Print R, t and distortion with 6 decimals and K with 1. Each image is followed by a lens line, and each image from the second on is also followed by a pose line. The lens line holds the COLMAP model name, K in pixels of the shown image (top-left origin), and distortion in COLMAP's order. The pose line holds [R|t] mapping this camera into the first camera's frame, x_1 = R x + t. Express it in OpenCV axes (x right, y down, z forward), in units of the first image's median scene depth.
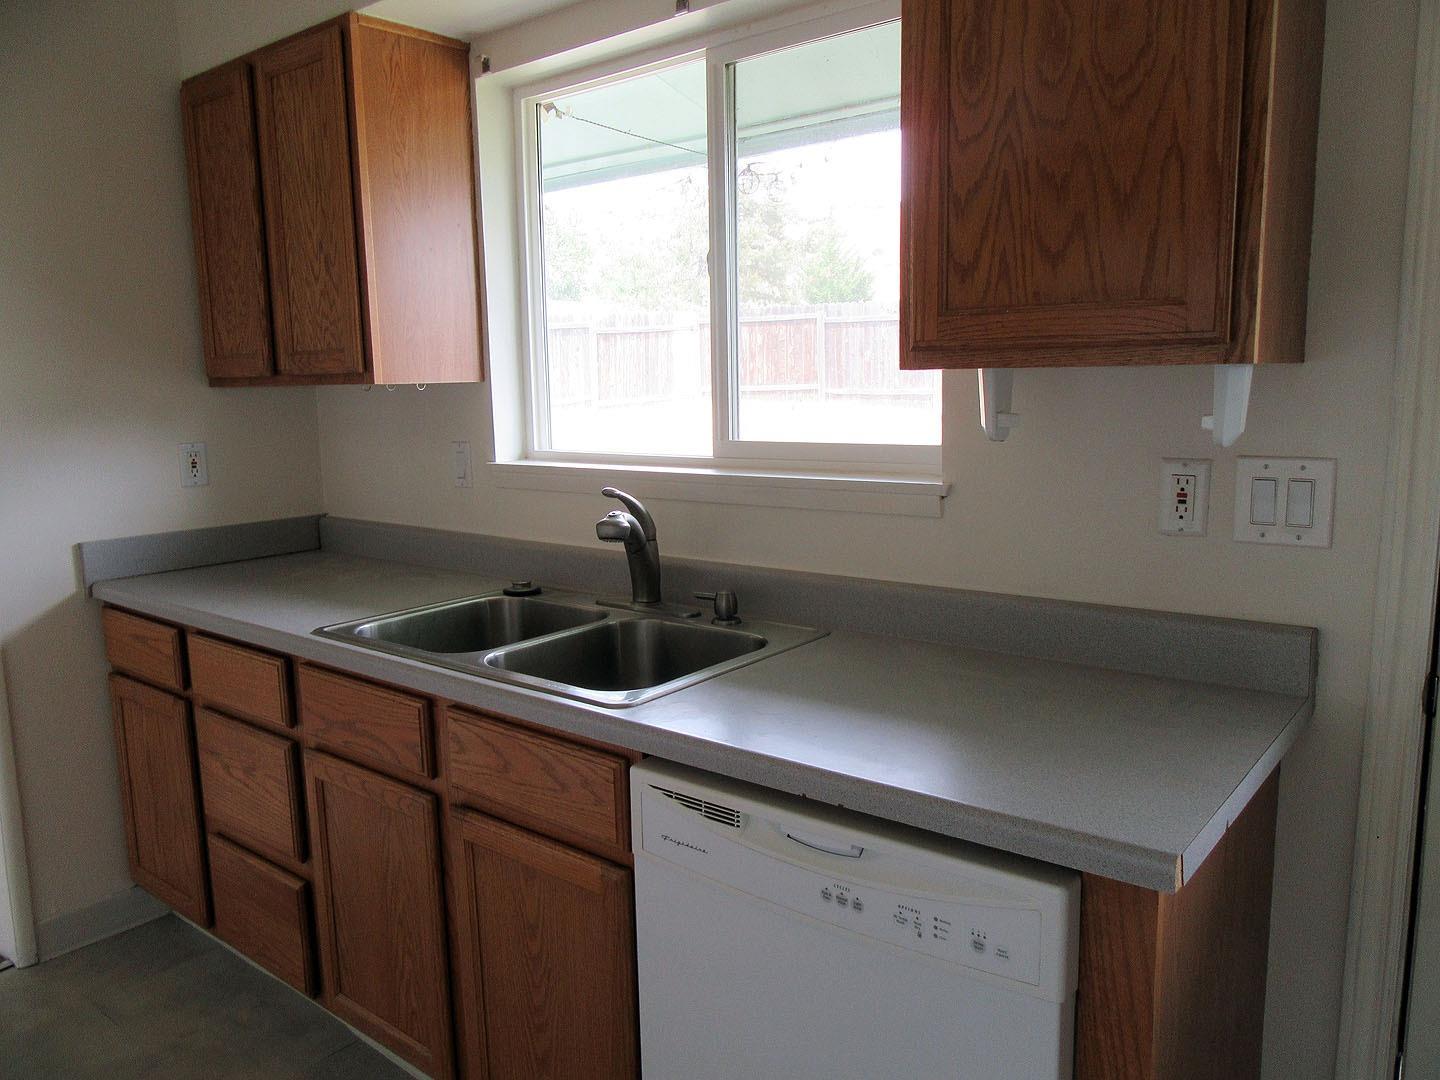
lens RADIAL K [[1052.4, 0, 720.0], [0, 1052.4, 540.0], [0, 0, 1]] dist [-0.009837, -0.003997]
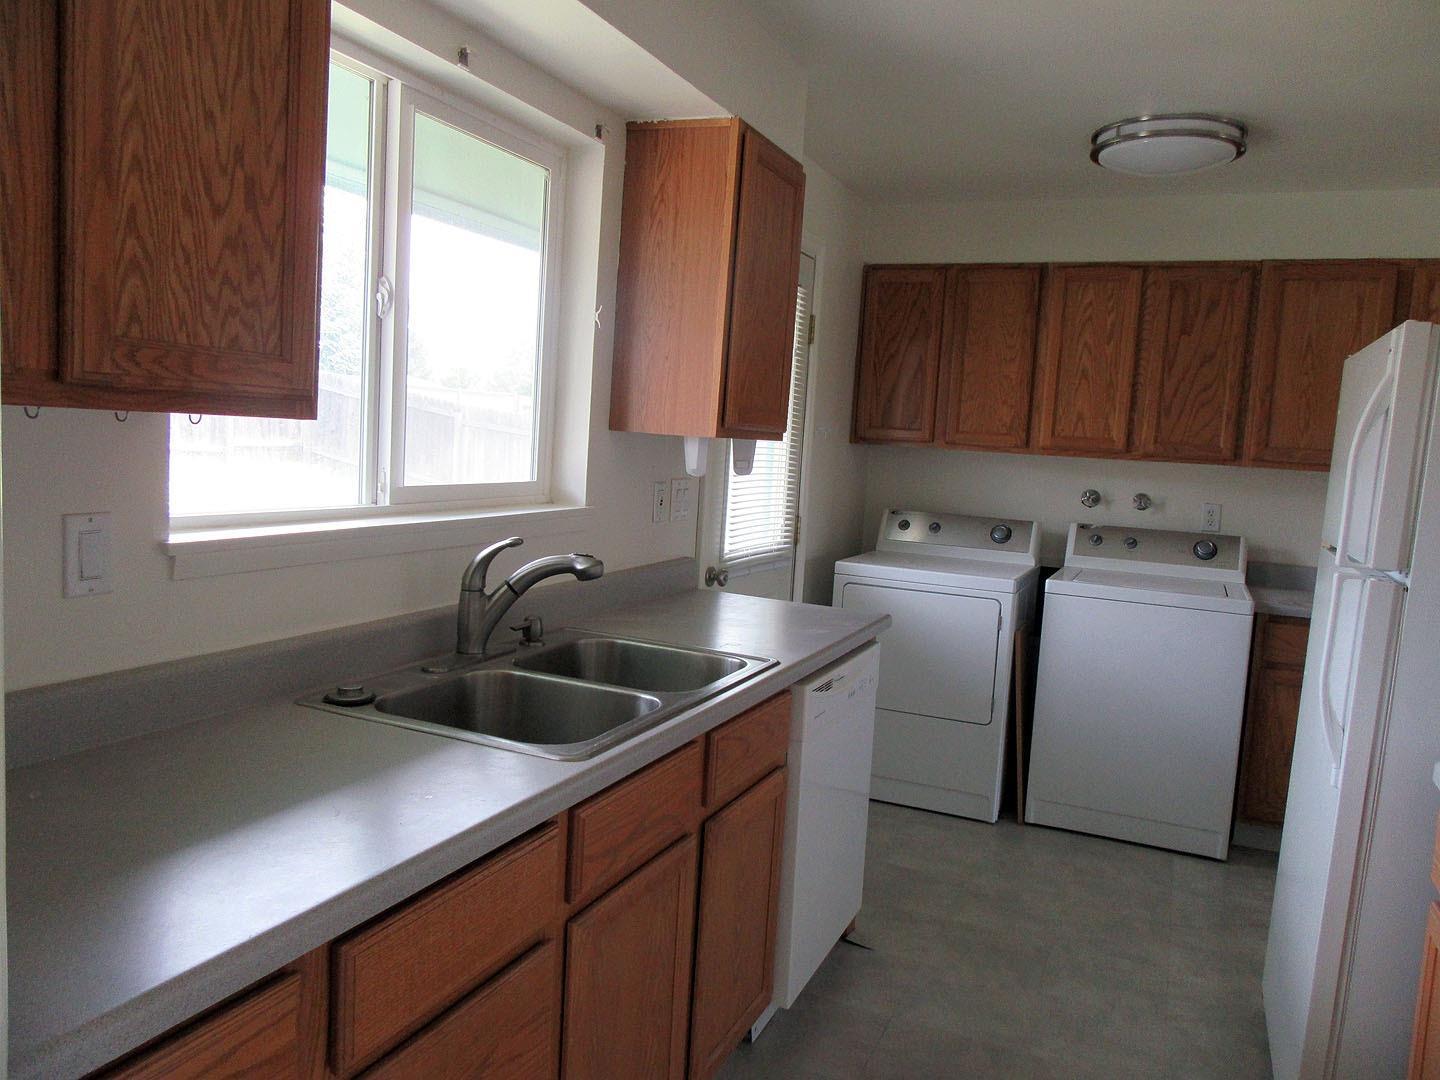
lens RADIAL K [[1052.4, 0, 720.0], [0, 1052.4, 540.0], [0, 0, 1]] dist [-0.009837, -0.003997]
pose [[-0.261309, -0.098453, 0.960221, -0.960442], [0.087812, 0.988235, 0.125222, -0.132035], [-0.961253, 0.117041, -0.249590, 0.912892]]
